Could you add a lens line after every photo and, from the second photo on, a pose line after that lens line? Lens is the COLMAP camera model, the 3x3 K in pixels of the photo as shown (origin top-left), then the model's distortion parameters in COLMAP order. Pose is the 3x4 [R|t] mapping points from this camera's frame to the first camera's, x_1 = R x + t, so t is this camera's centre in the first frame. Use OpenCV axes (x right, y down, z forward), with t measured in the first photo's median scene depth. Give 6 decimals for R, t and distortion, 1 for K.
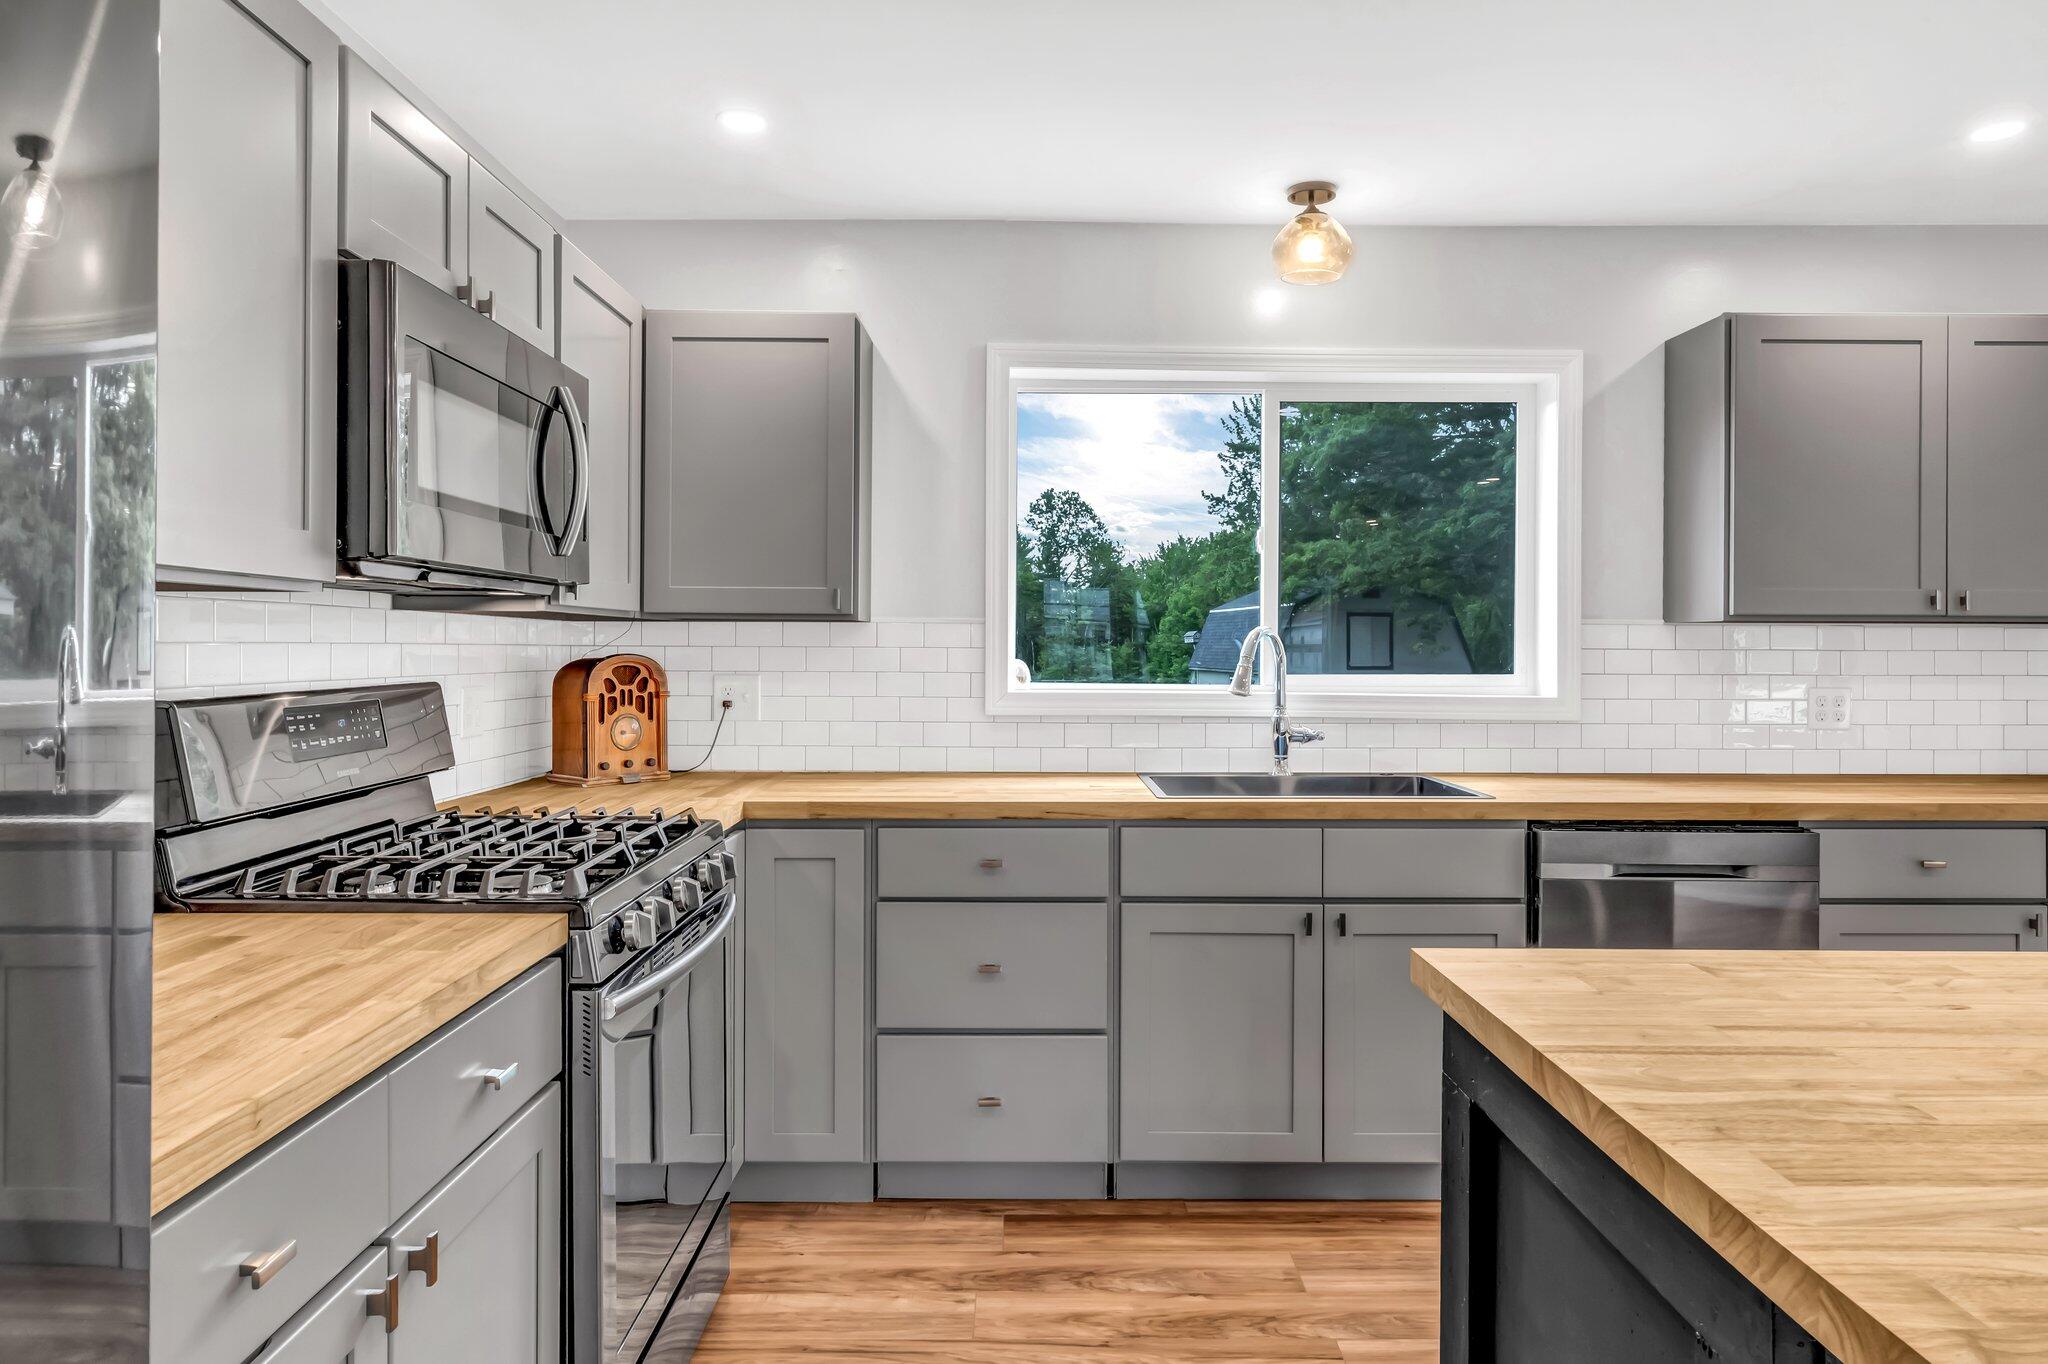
lens RADIAL K [[1239.0, 0, 1033.1], [0, 1239.0, 634.7], [0, 0, 1]] dist [0.010791, 0.000560]
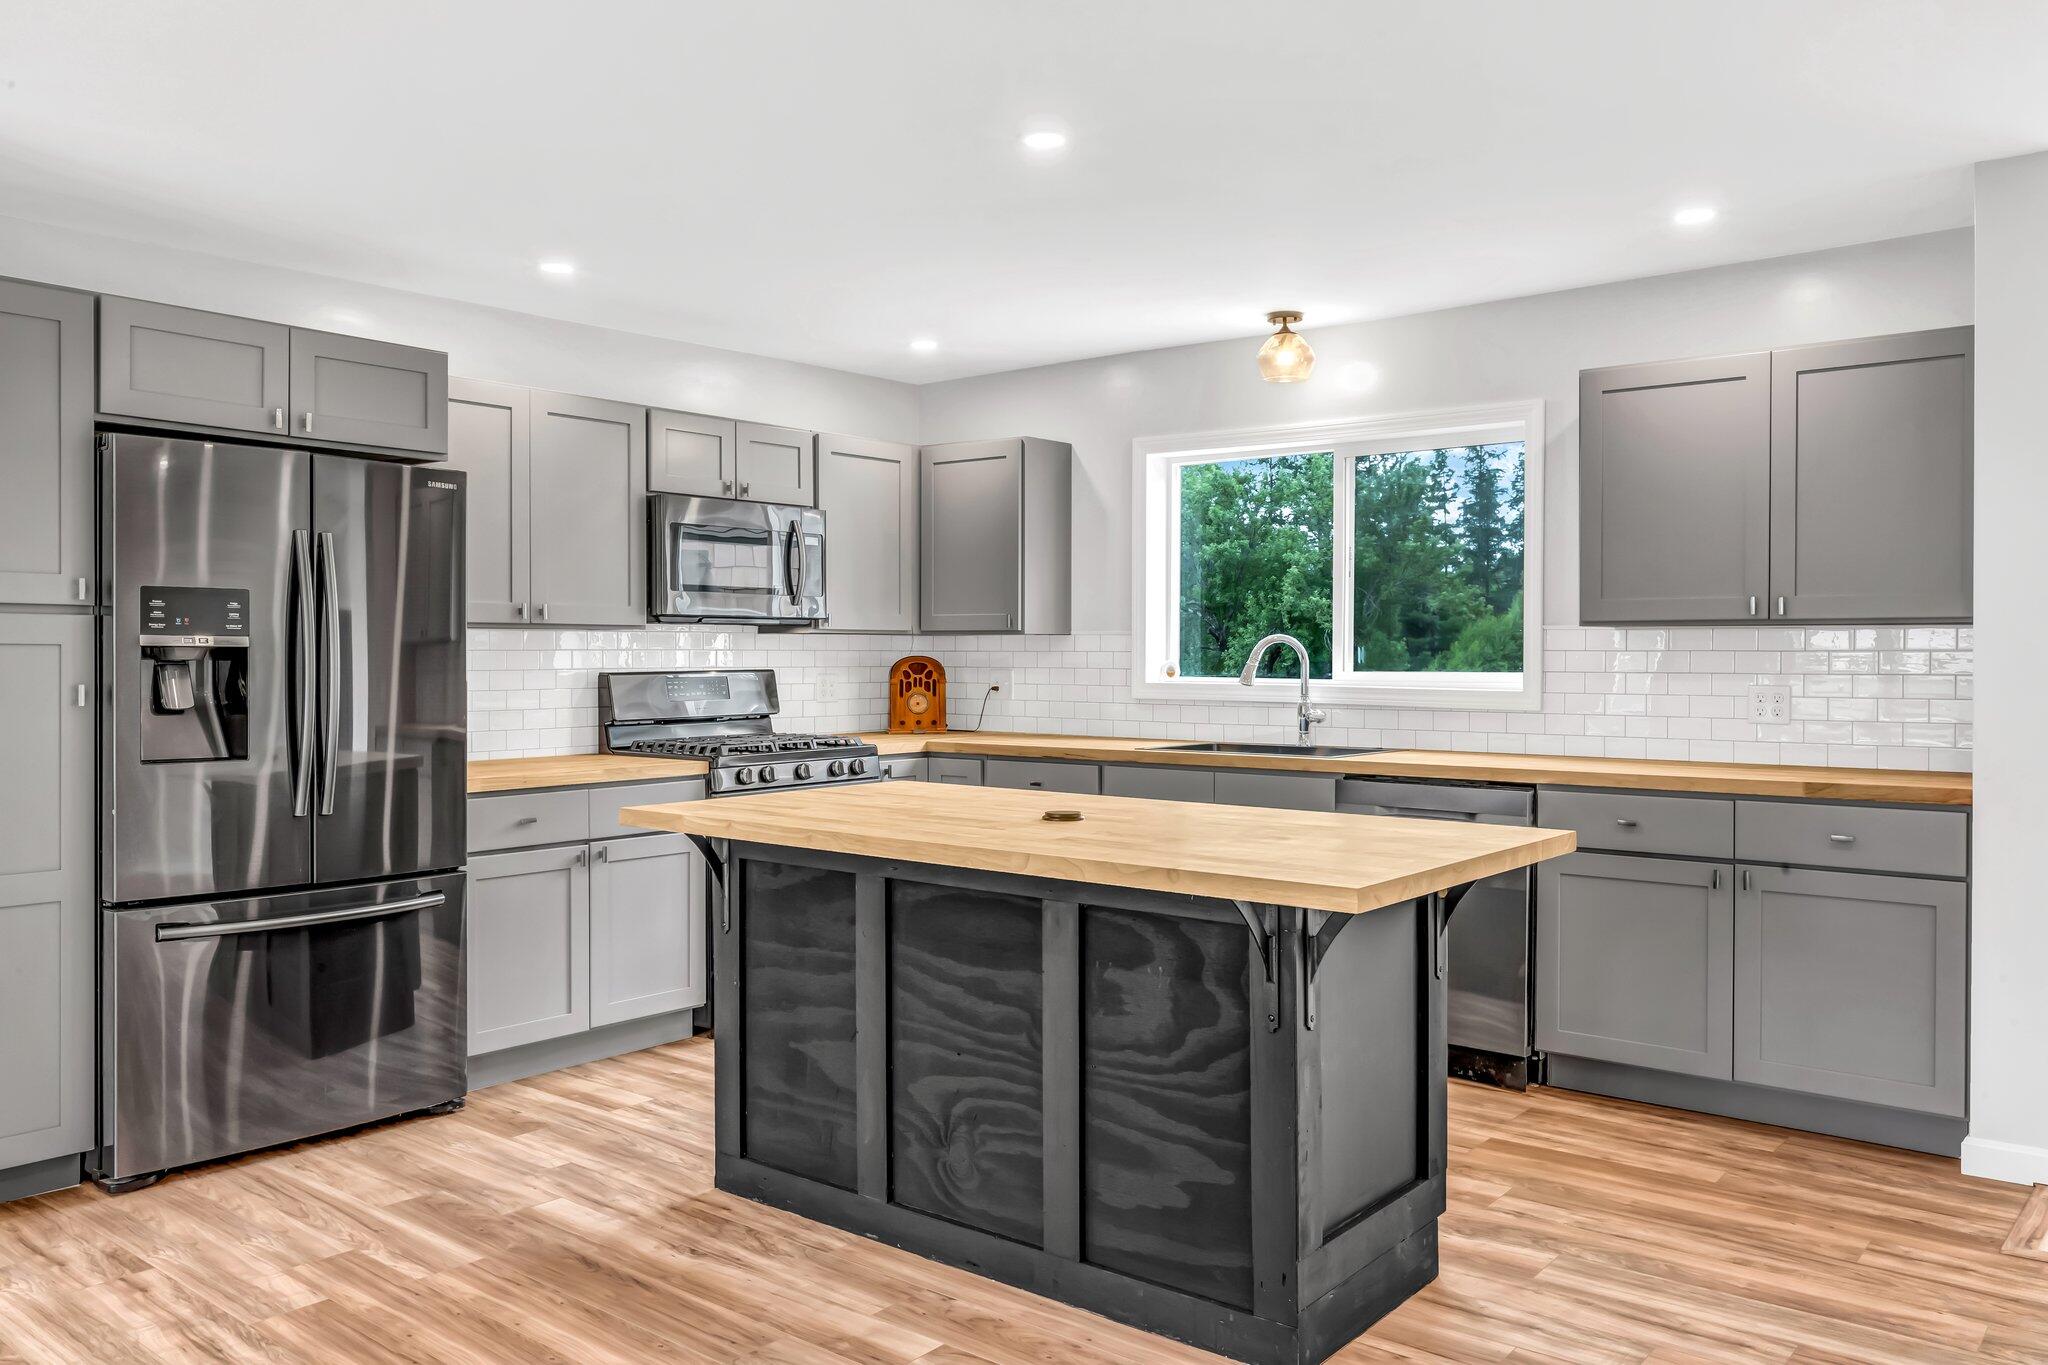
lens RADIAL K [[1529.2, 0, 1006.3], [0, 1529.2, 677.0], [0, 0, 1]] dist [0.007418, 0.003124]
pose [[0.767408, 0.007090, -0.641120, 1.080099], [0.007764, 0.999763, 0.020350, 0.002813], [0.641112, -0.020594, 0.767171, -0.493663]]
